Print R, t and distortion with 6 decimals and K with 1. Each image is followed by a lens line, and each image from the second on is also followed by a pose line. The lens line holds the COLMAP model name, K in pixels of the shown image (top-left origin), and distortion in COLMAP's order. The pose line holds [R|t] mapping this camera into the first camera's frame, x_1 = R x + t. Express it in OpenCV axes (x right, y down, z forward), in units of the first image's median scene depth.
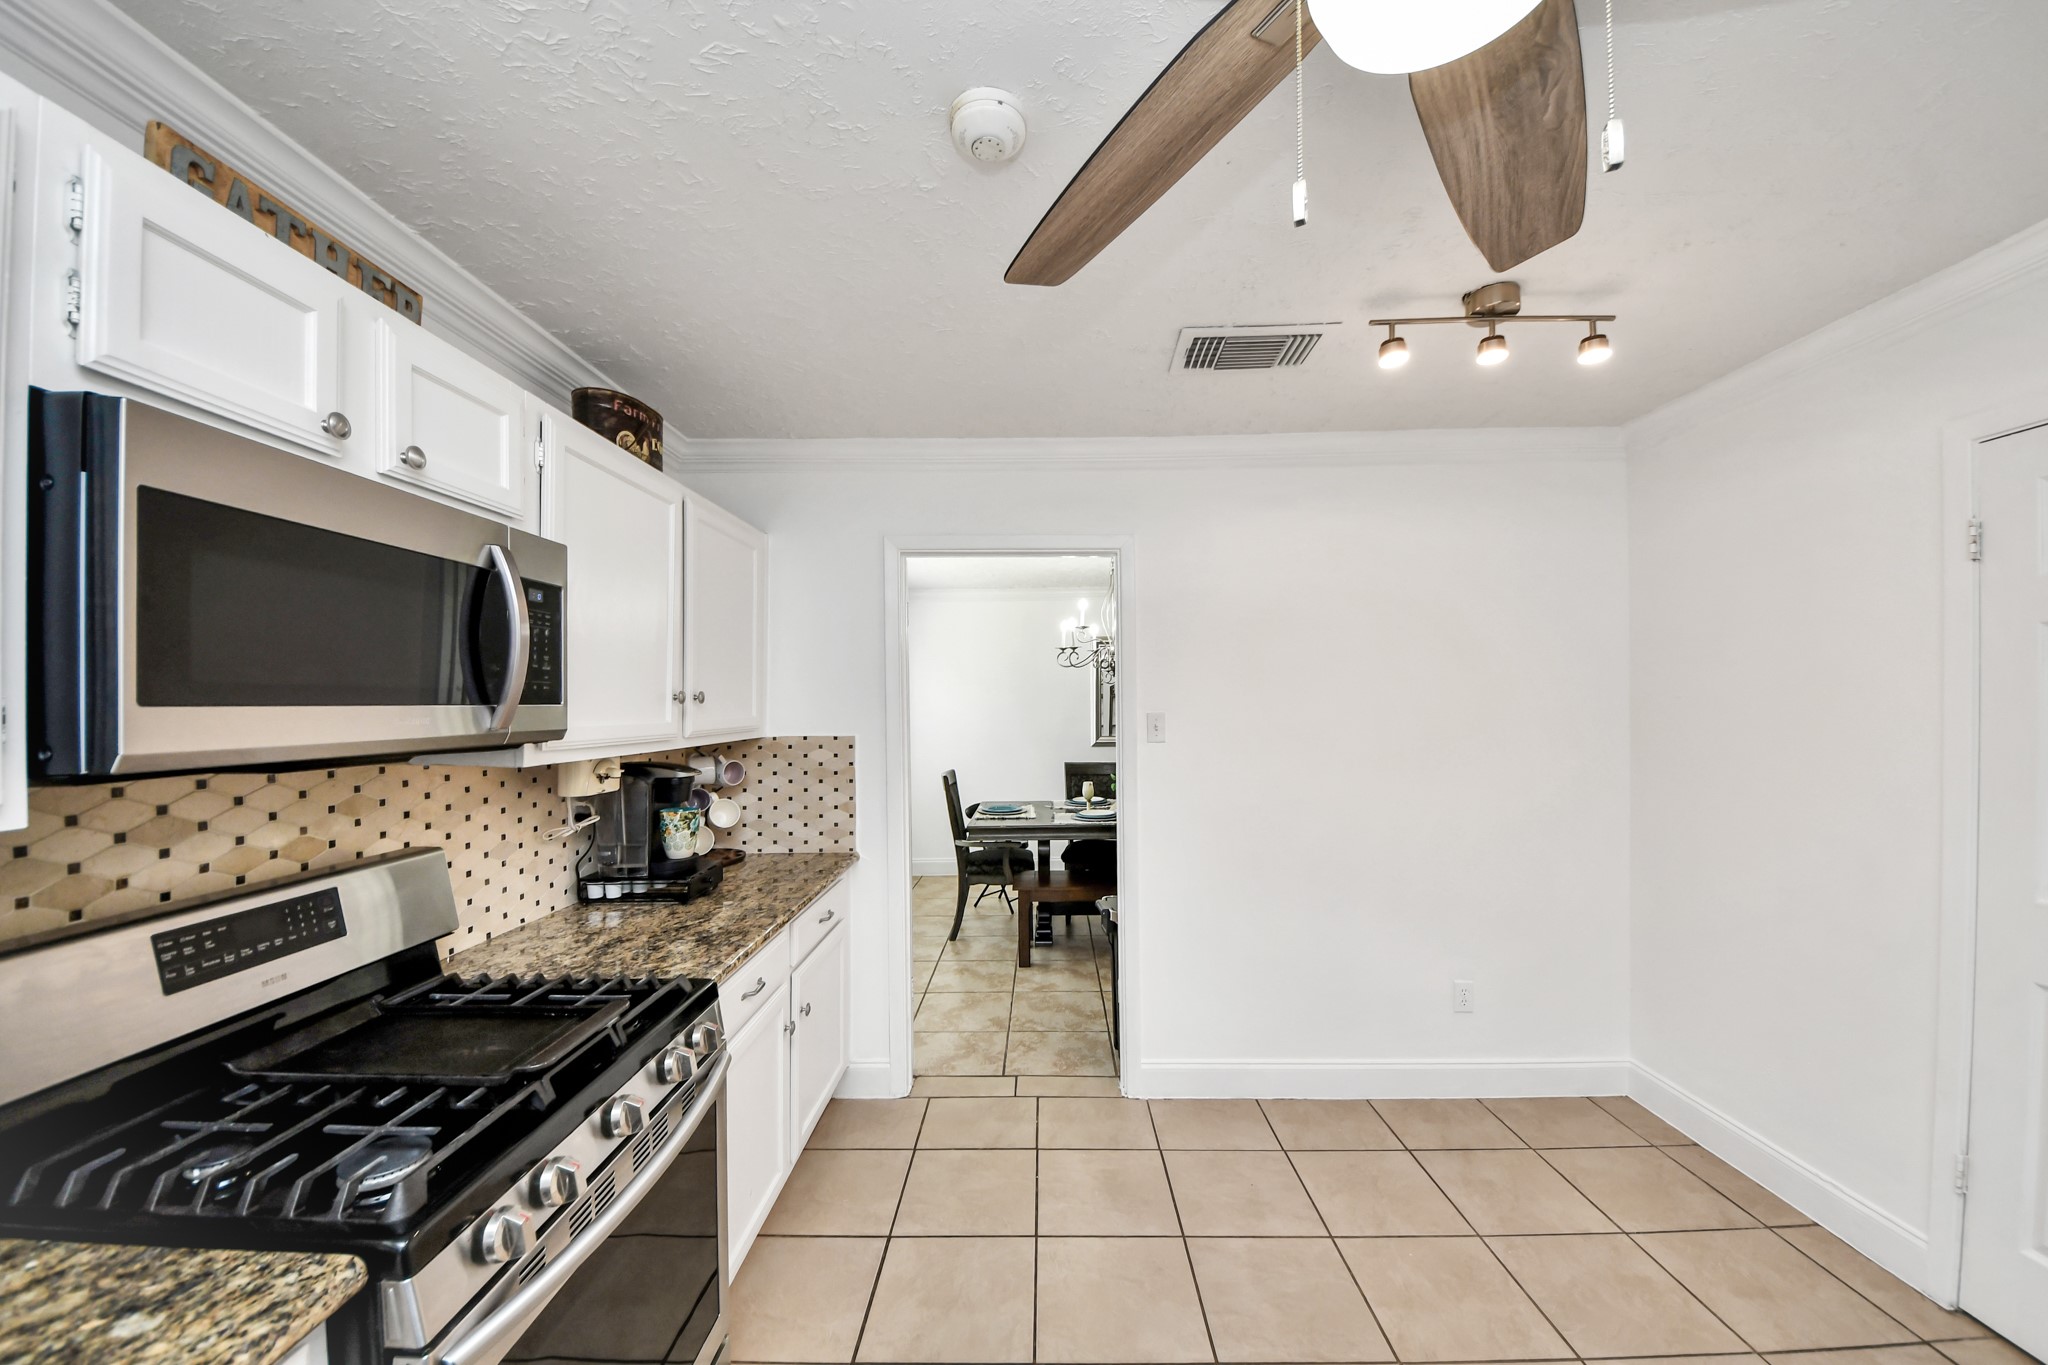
lens RADIAL K [[711.6, 0, 1042.2], [0, 711.6, 707.4], [0, 0, 1]] dist [0.000746, -0.009606]
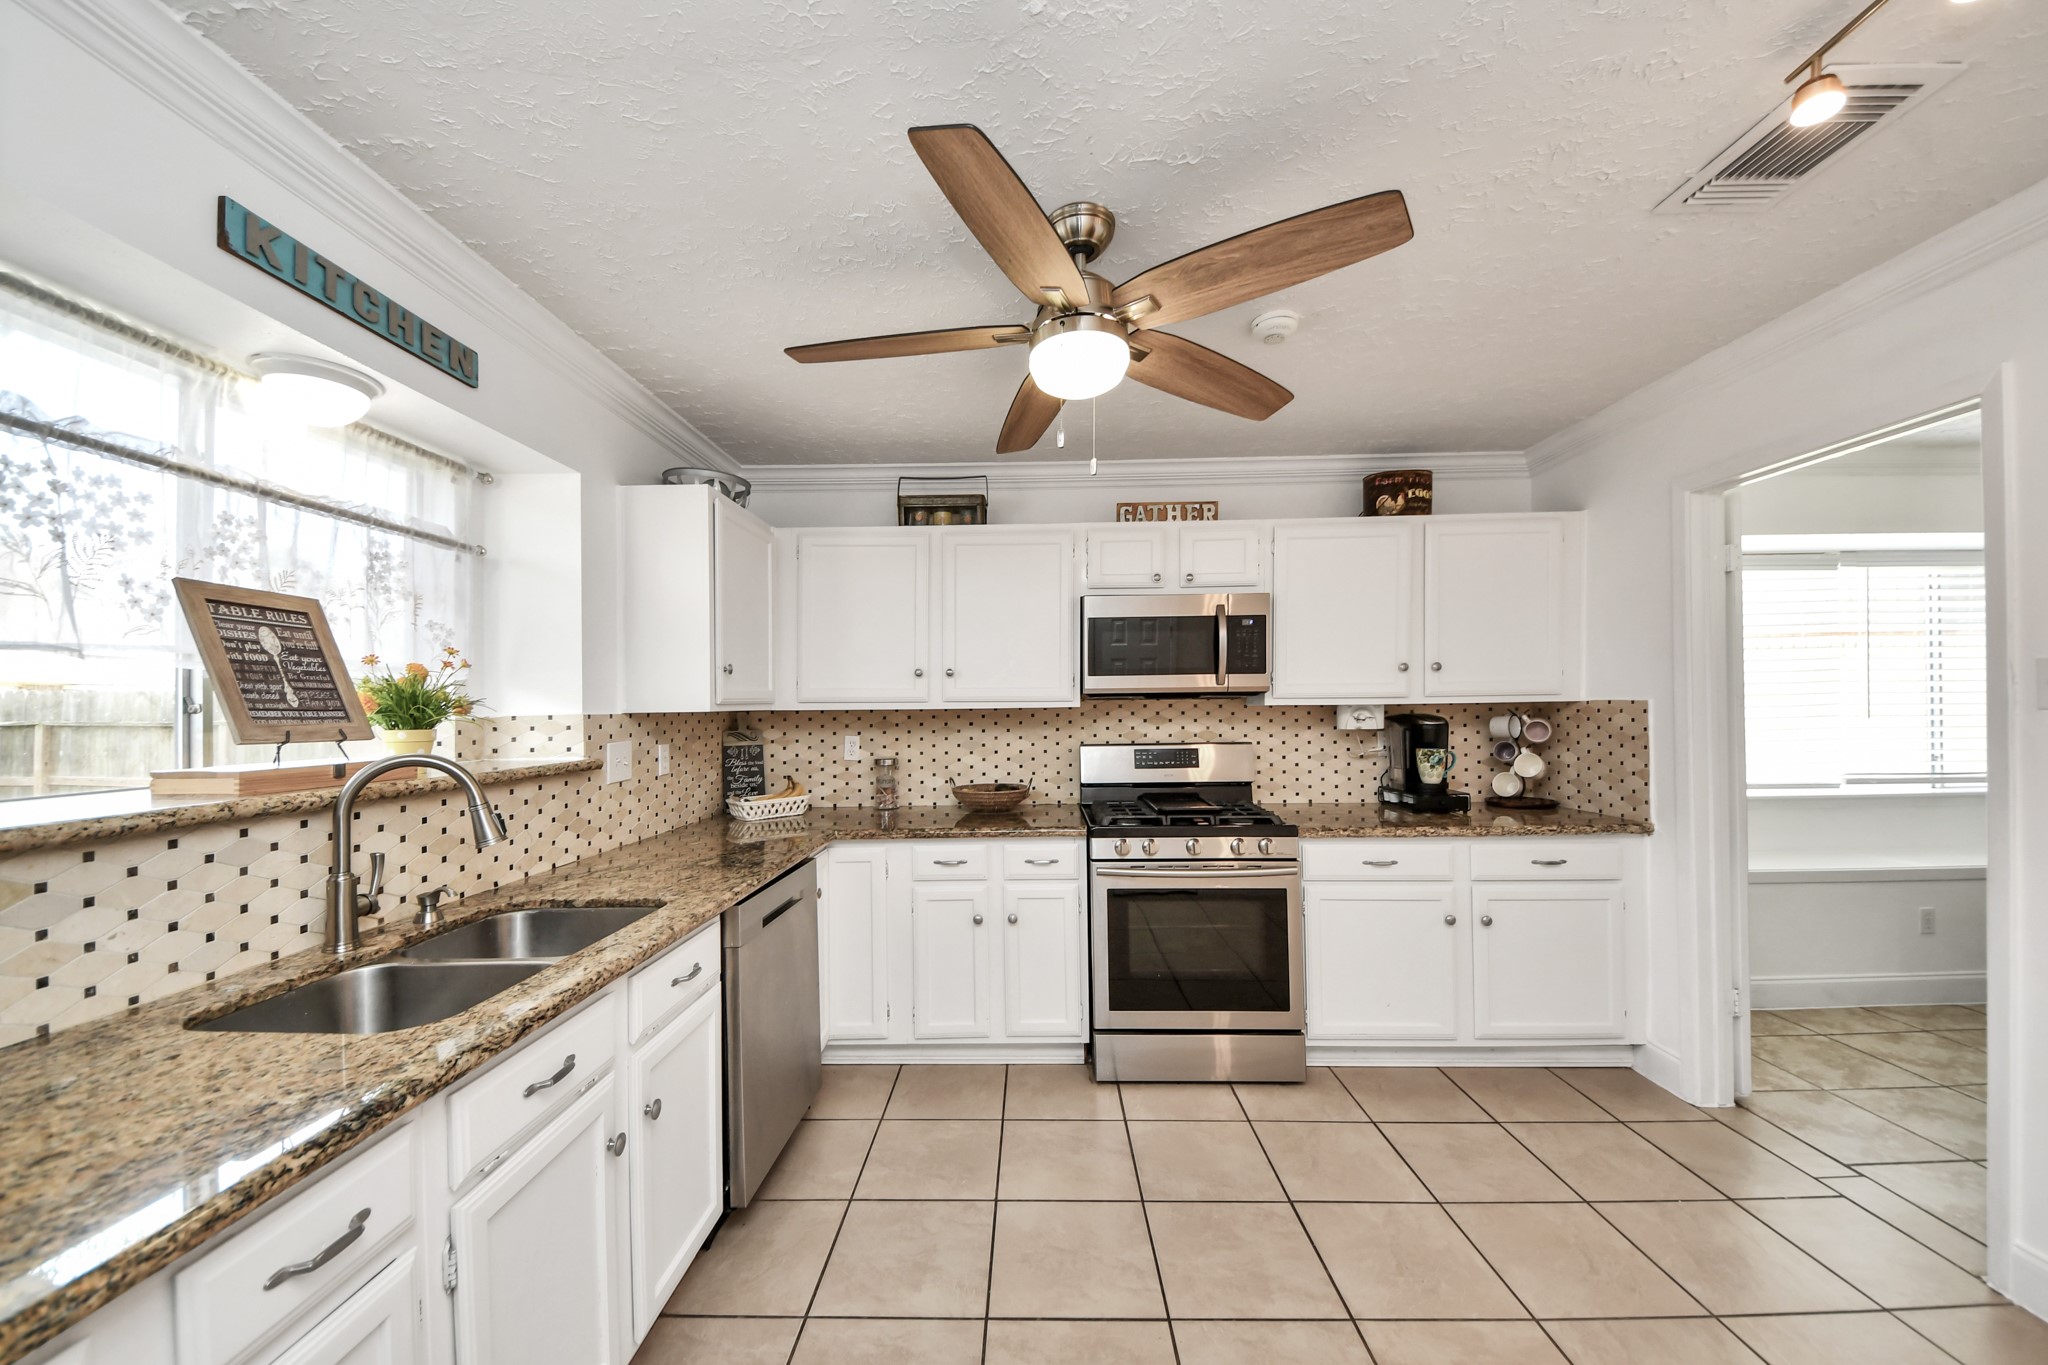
lens RADIAL K [[751.4, 0, 1035.2], [0, 751.4, 680.9], [0, 0, 1]] dist [0.046212, -0.028053]
pose [[0.016190, -0.022990, -0.999605, 1.102295], [0.008906, 0.999699, -0.022847, 0.044785], [0.999829, -0.008532, 0.016390, 0.238993]]
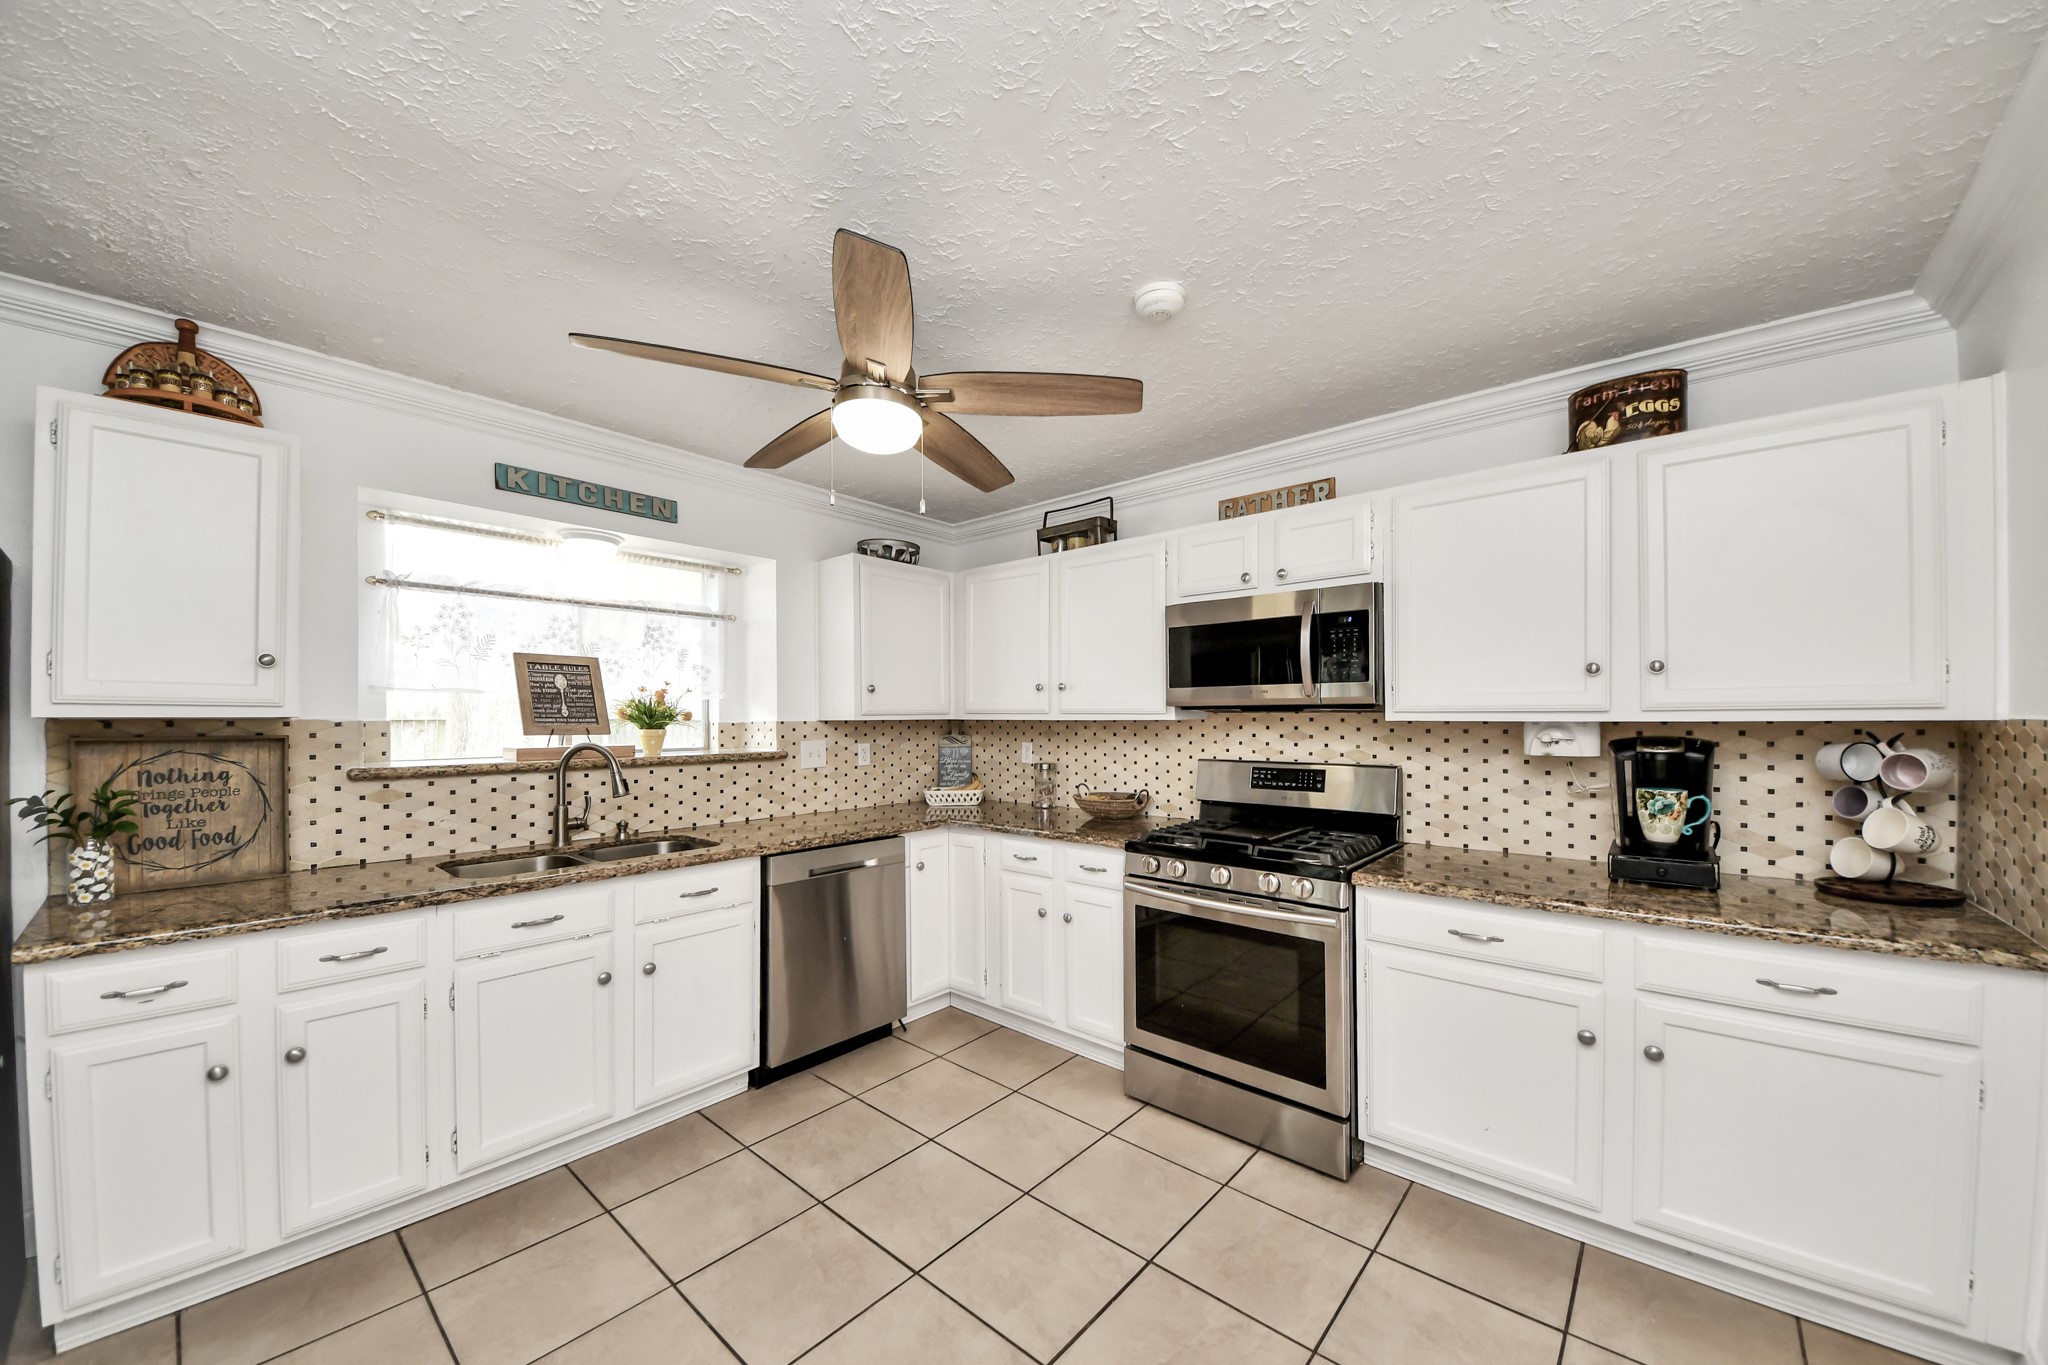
lens RADIAL K [[746.9, 0, 1037.0], [0, 746.9, 701.7], [0, 0, 1]] dist [0.043487, -0.027493]
pose [[-0.629766, -0.003032, -0.776779, 0.874637], [0.007037, 0.999929, -0.009608, 0.039382], [0.776753, -0.011517, -0.629700, 1.143328]]
